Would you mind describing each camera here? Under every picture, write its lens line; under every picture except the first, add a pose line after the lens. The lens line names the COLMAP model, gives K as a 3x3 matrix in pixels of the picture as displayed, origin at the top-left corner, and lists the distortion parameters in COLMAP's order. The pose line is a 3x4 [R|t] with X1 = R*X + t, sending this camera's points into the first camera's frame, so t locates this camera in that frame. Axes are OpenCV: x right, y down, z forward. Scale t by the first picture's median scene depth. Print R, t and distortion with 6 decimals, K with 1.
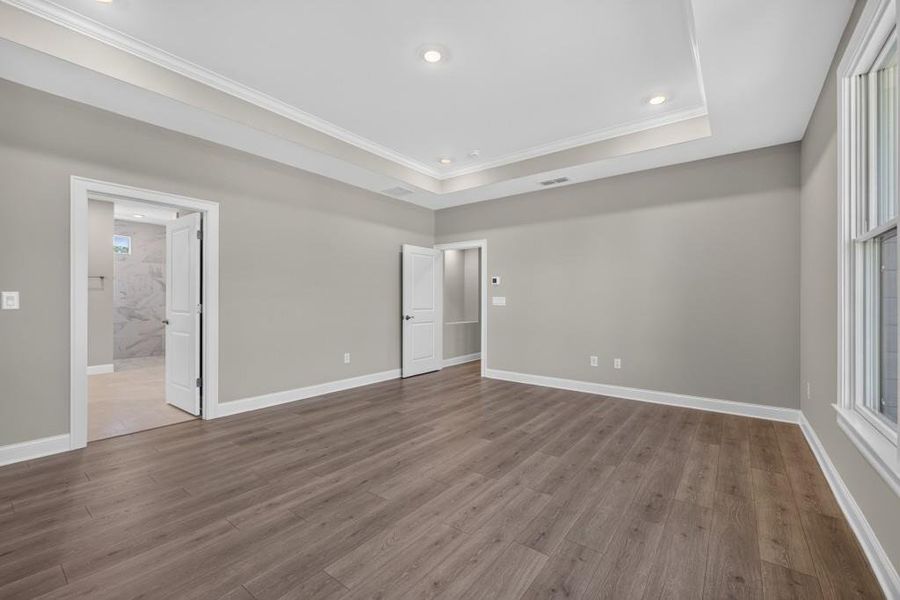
lens RADIAL K [[375.5, 0, 447.2], [0, 375.5, 300.1], [0, 0, 1]] dist [0.005599, -0.001507]
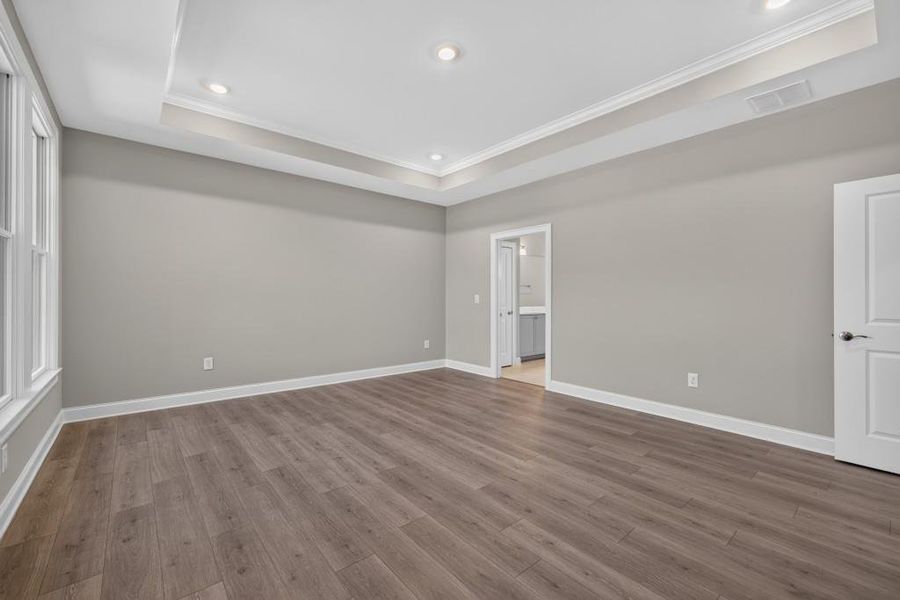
lens RADIAL K [[375.5, 0, 446.8], [0, 375.5, 296.9], [0, 0, 1]] dist [0.005599, -0.001507]
pose [[-0.215565, -0.009347, -0.976445, 0.995936], [-0.005013, 0.999952, -0.008466, 0.007553], [0.976477, 0.003070, -0.215601, 1.292414]]
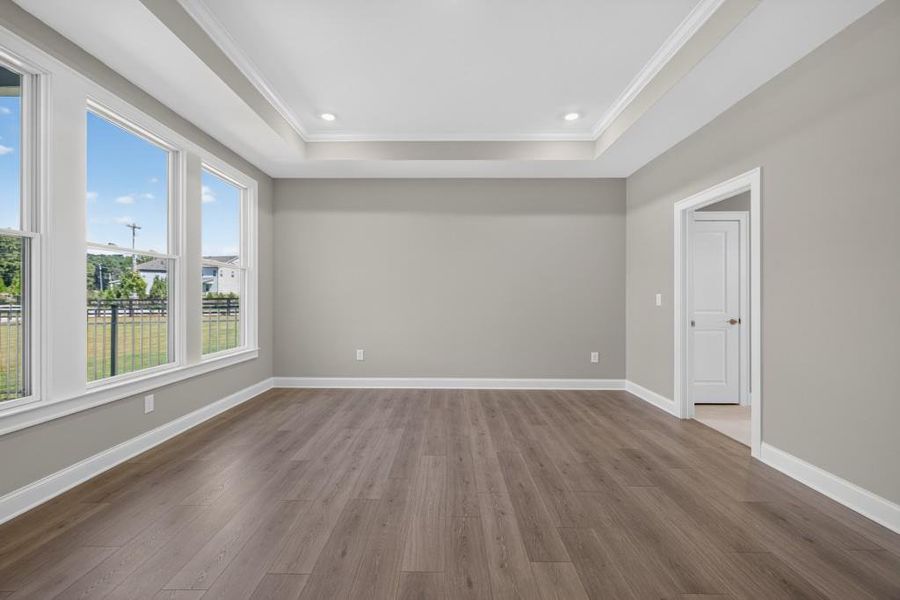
lens RADIAL K [[375.5, 0, 445.3], [0, 375.5, 299.6], [0, 0, 1]] dist [0.005599, -0.001507]
pose [[-0.798952, -0.005781, -0.601366, 0.449513], [-0.006229, 0.999980, -0.001337, 0.006690], [0.601362, 0.002678, -0.798972, 1.694776]]
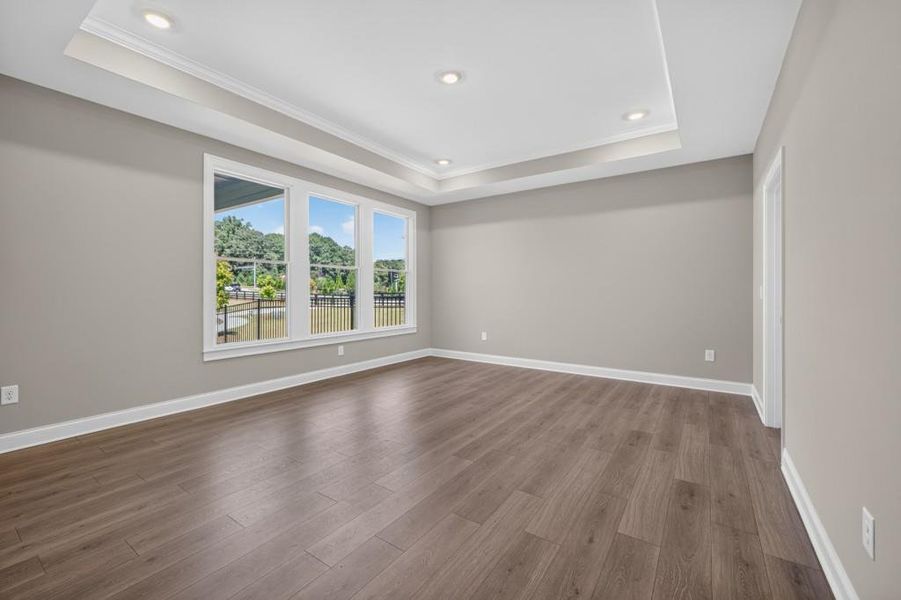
lens RADIAL K [[376.0, 0, 450.8], [0, 376.0, 293.8], [0, 0, 1]] dist [0.005599, -0.001507]
pose [[-0.998337, -0.007365, -0.057177, 0.024170], [-0.007571, 0.999966, 0.003399, 0.007447], [0.057150, 0.003826, -0.998358, 2.279230]]
